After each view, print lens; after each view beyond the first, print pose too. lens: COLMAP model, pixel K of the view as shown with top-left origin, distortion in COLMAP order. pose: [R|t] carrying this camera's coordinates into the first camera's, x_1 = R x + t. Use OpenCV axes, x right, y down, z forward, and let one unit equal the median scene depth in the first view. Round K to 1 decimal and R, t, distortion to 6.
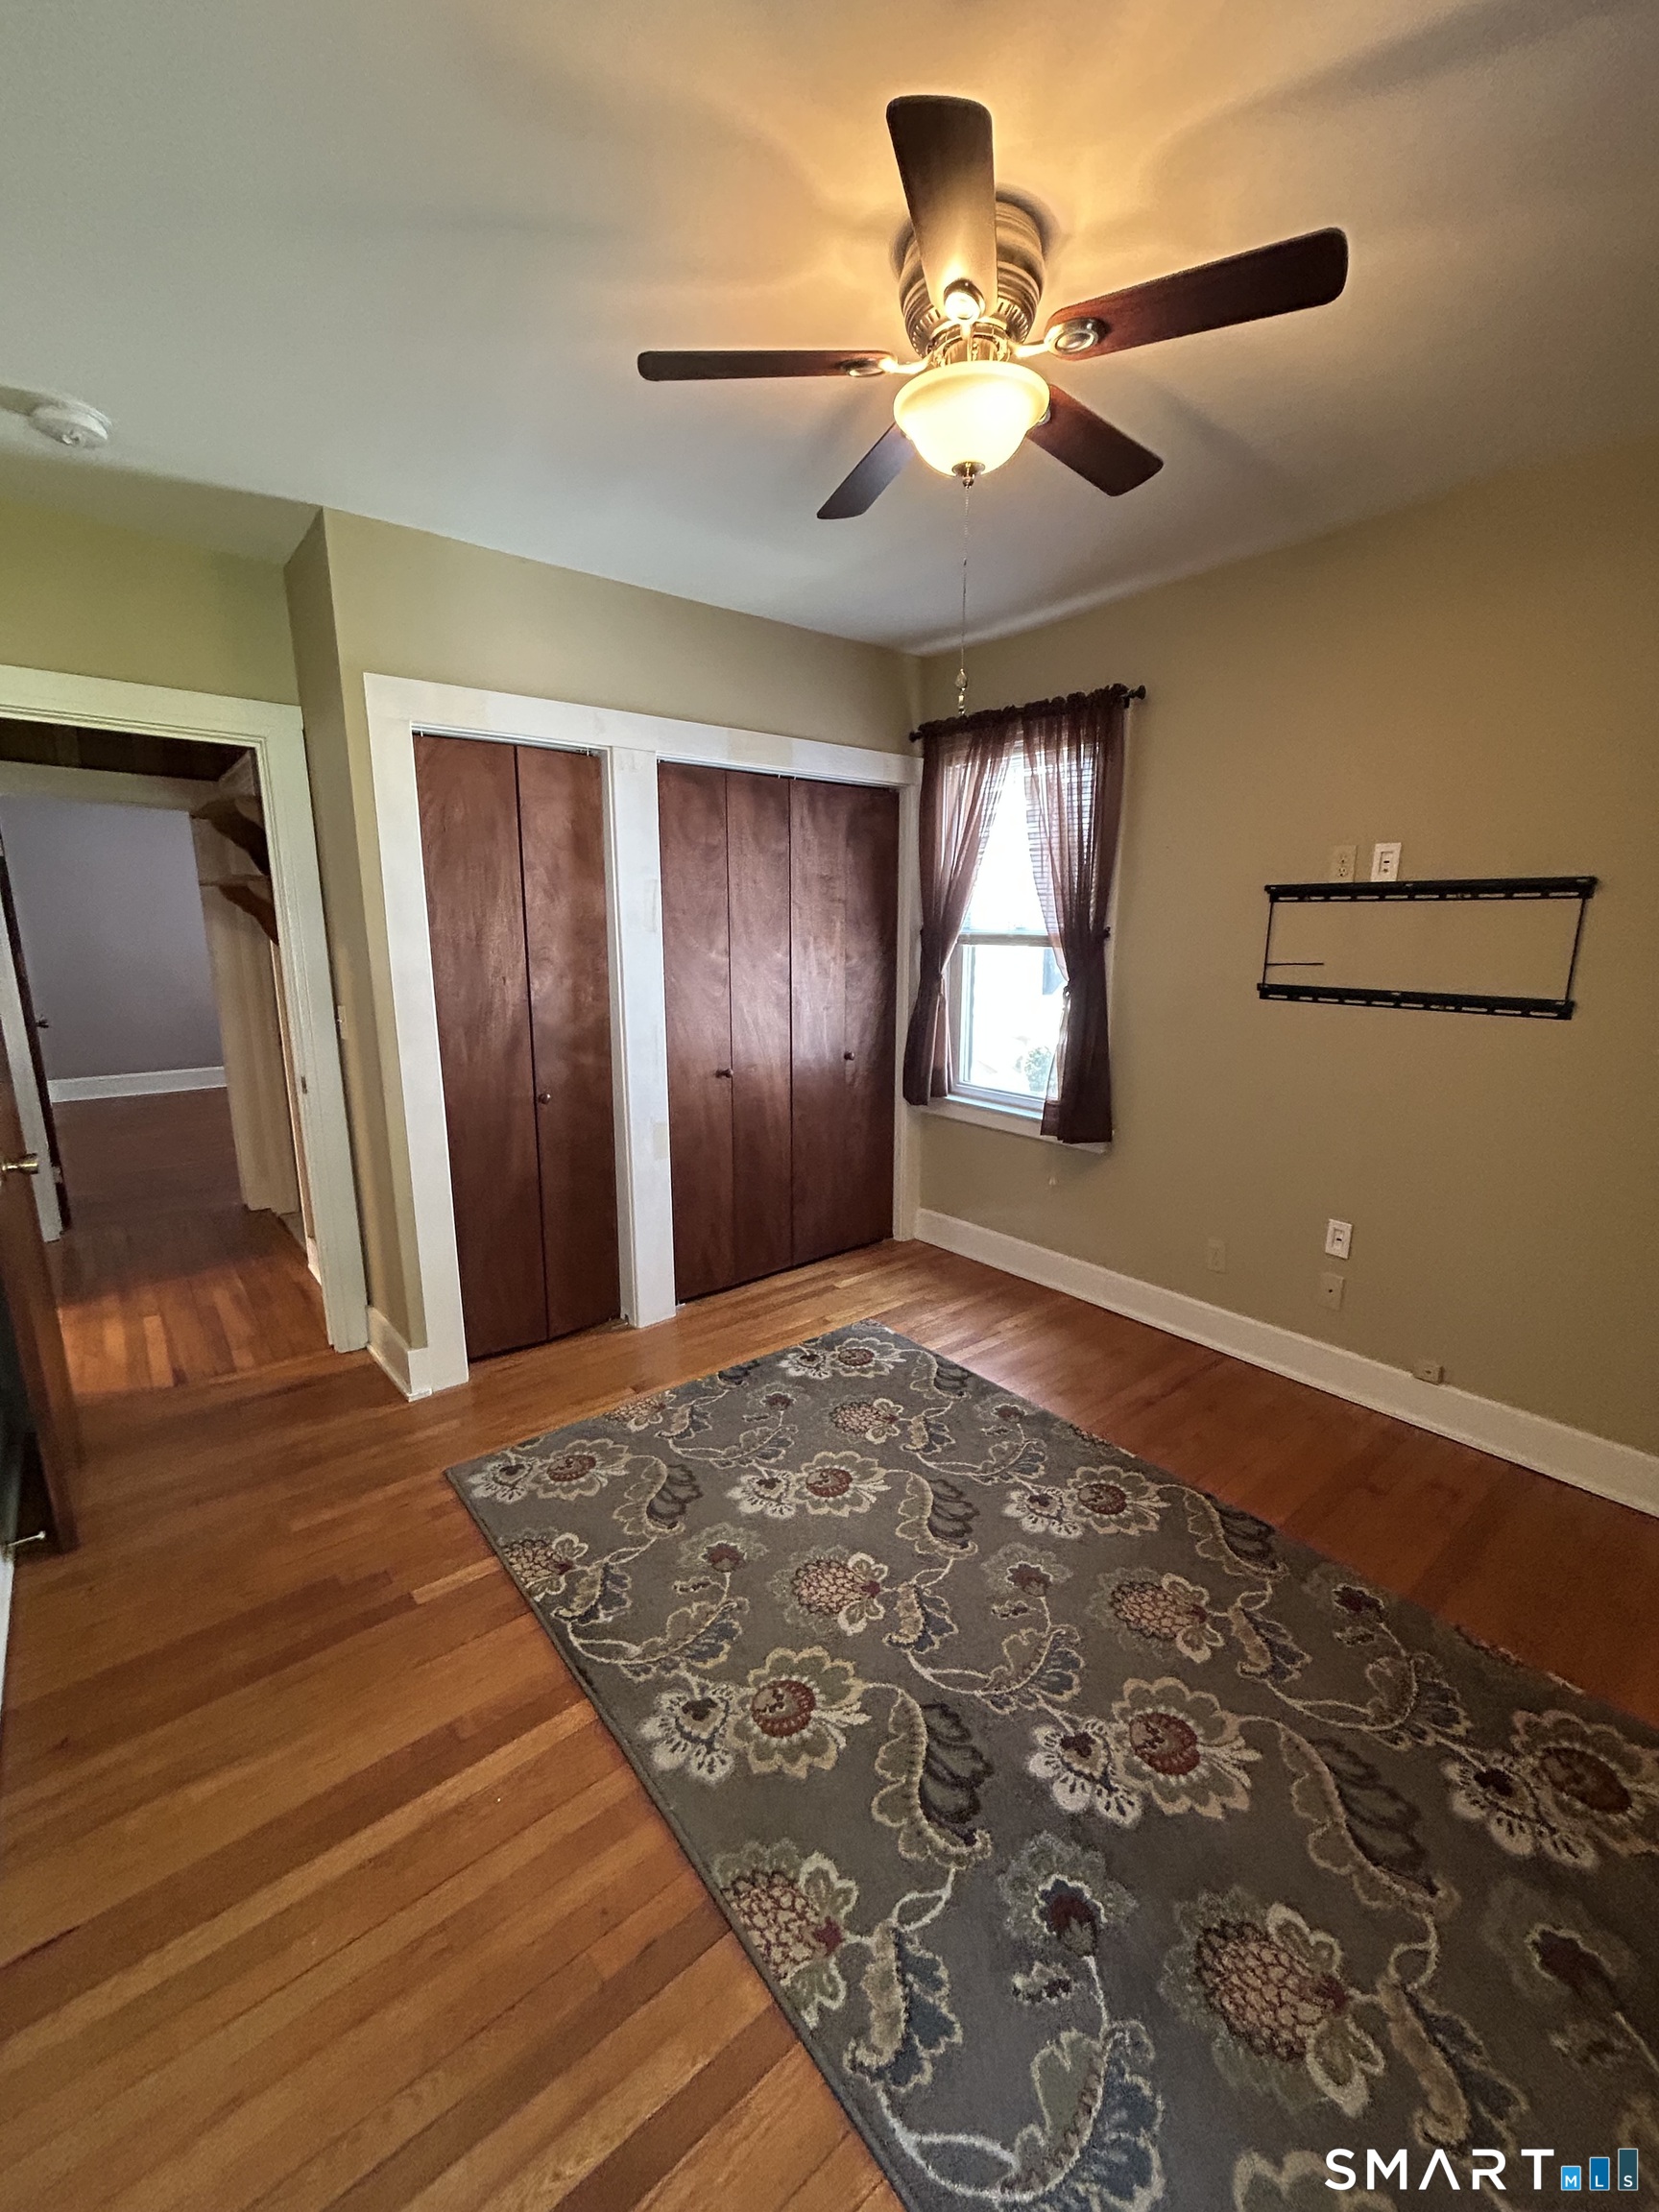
lens RADIAL K [[894.8, 0, 829.5], [0, 894.8, 1106.0], [0, 0, 1]] dist [0.002413, 0.000499]
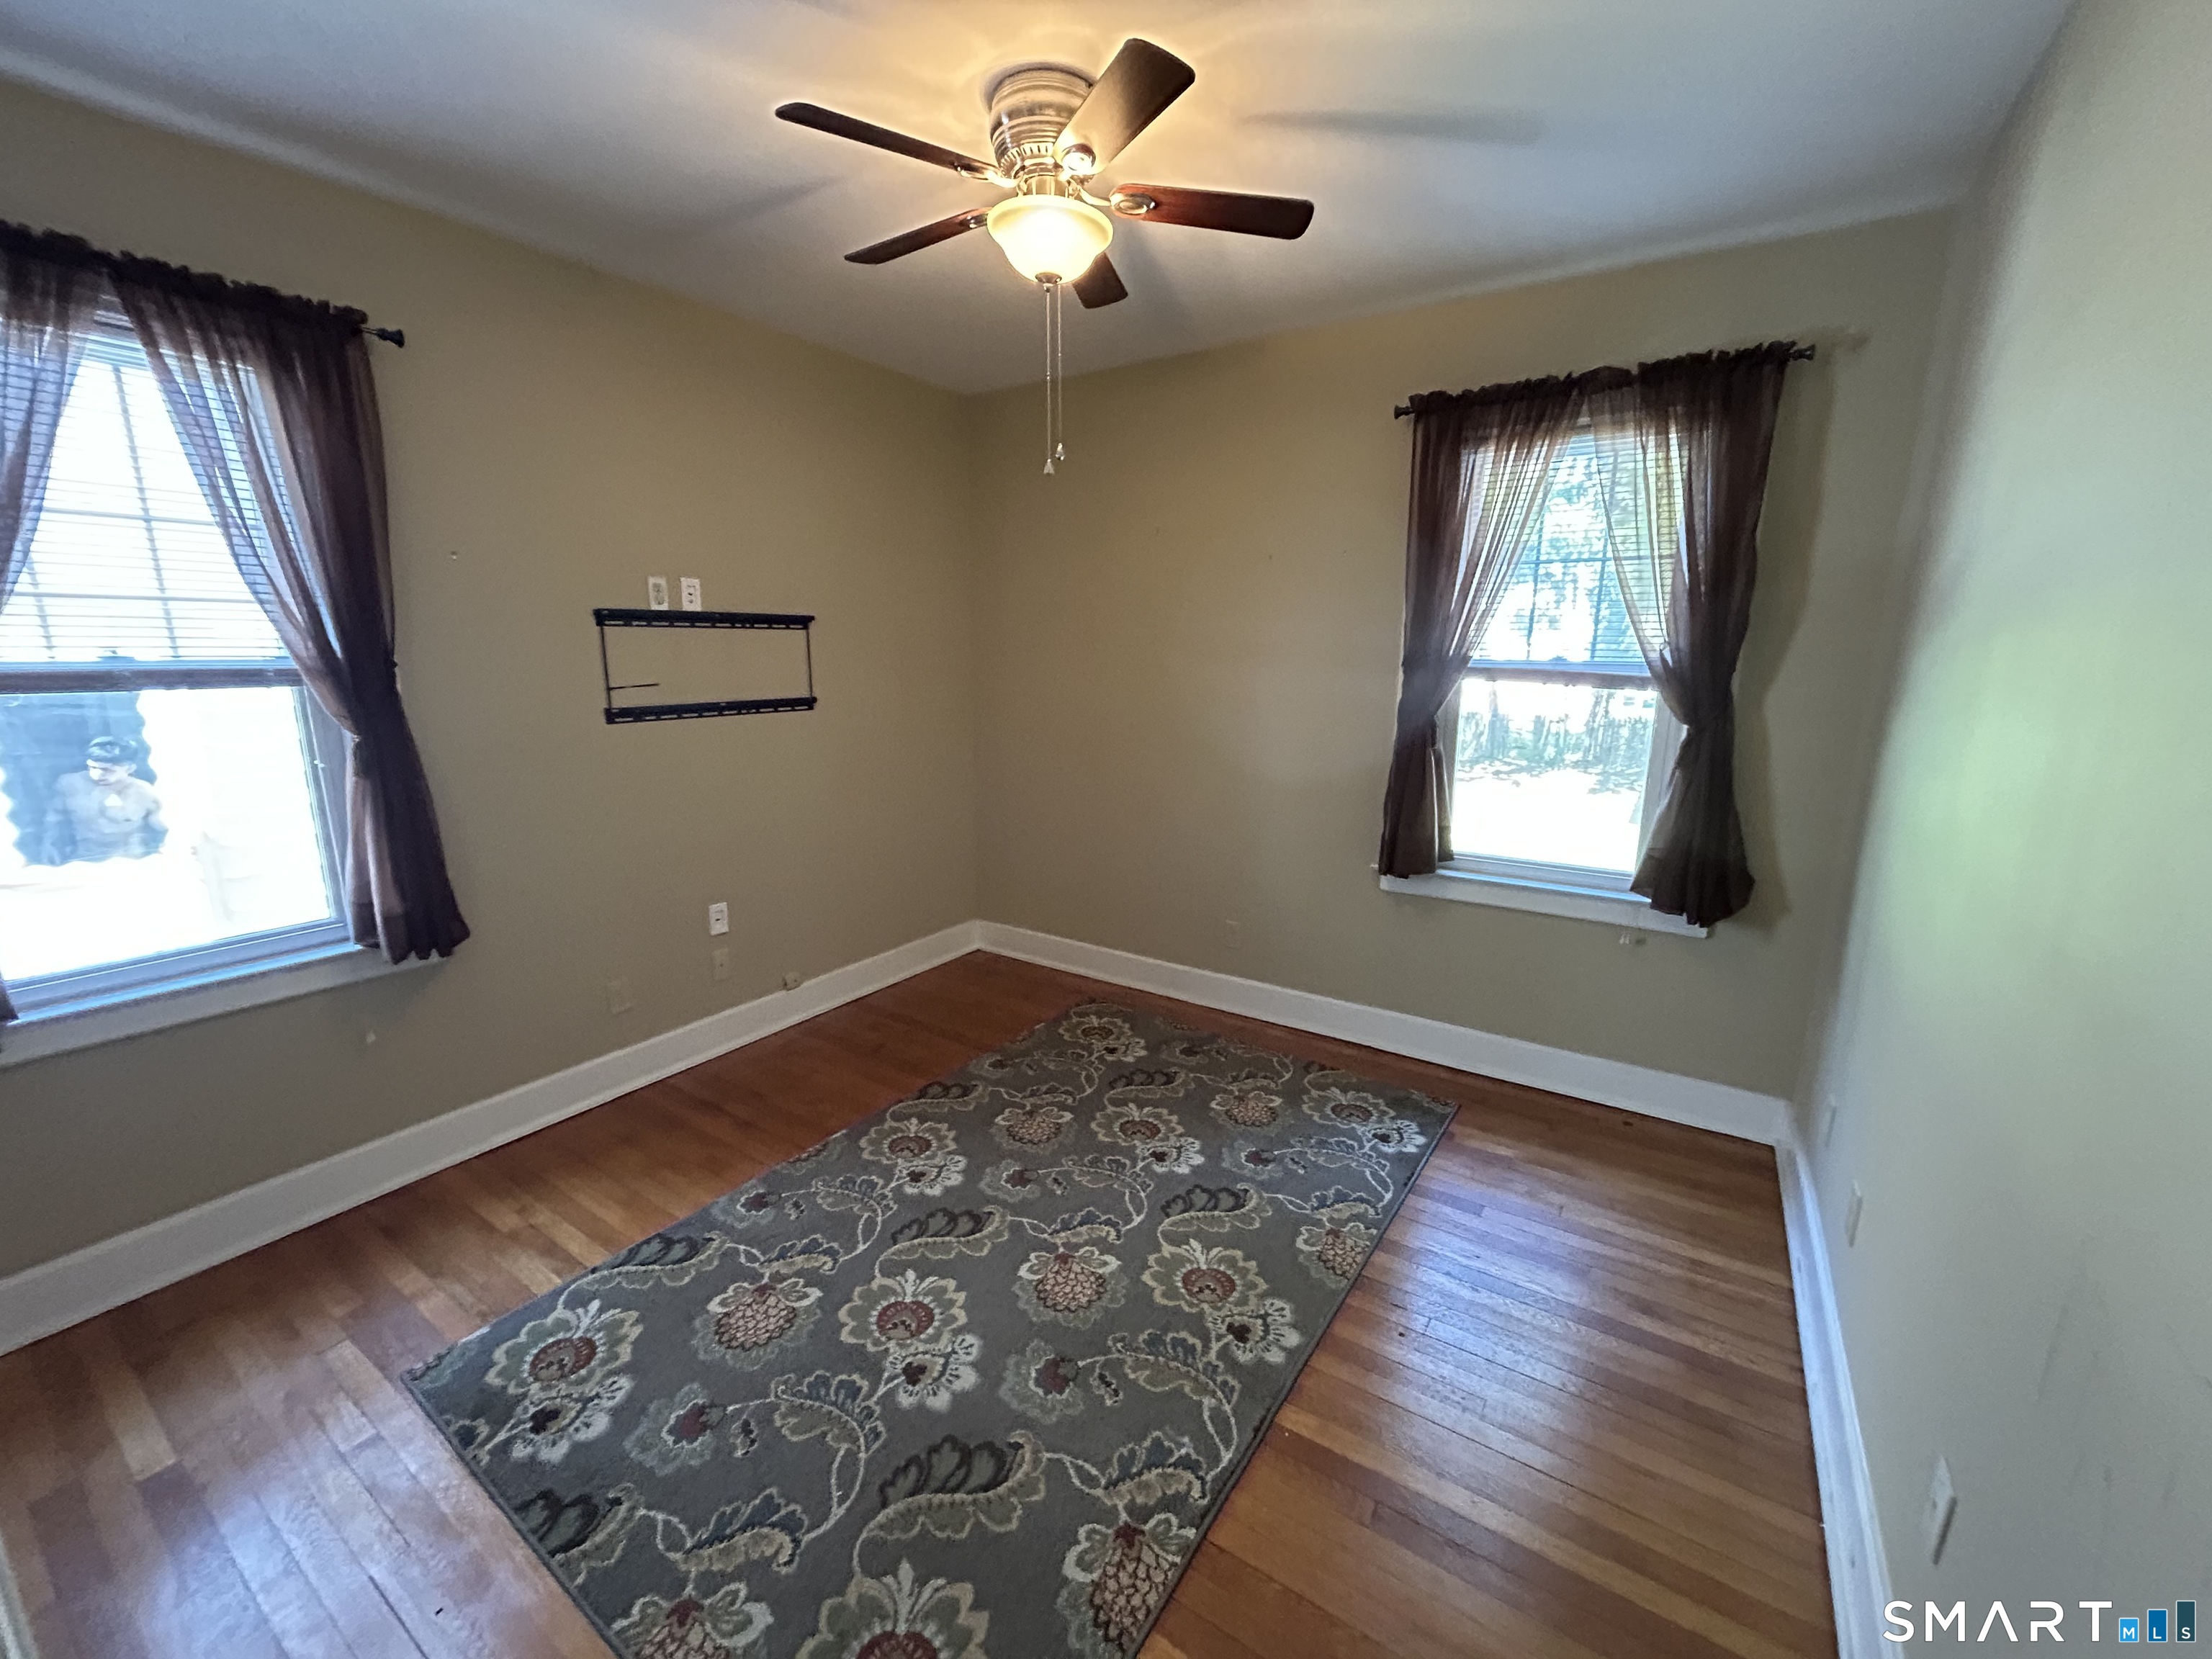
lens RADIAL K [[894.8, 0, 1106.0], [0, 894.8, 829.5], [0, 0, 1]] dist [0.002413, 0.000499]
pose [[-0.289123, -0.198083, 0.936574, -0.757694], [0.191110, 0.946720, 0.259225, -0.196538], [-0.938022, 0.253937, -0.235863, 0.917915]]
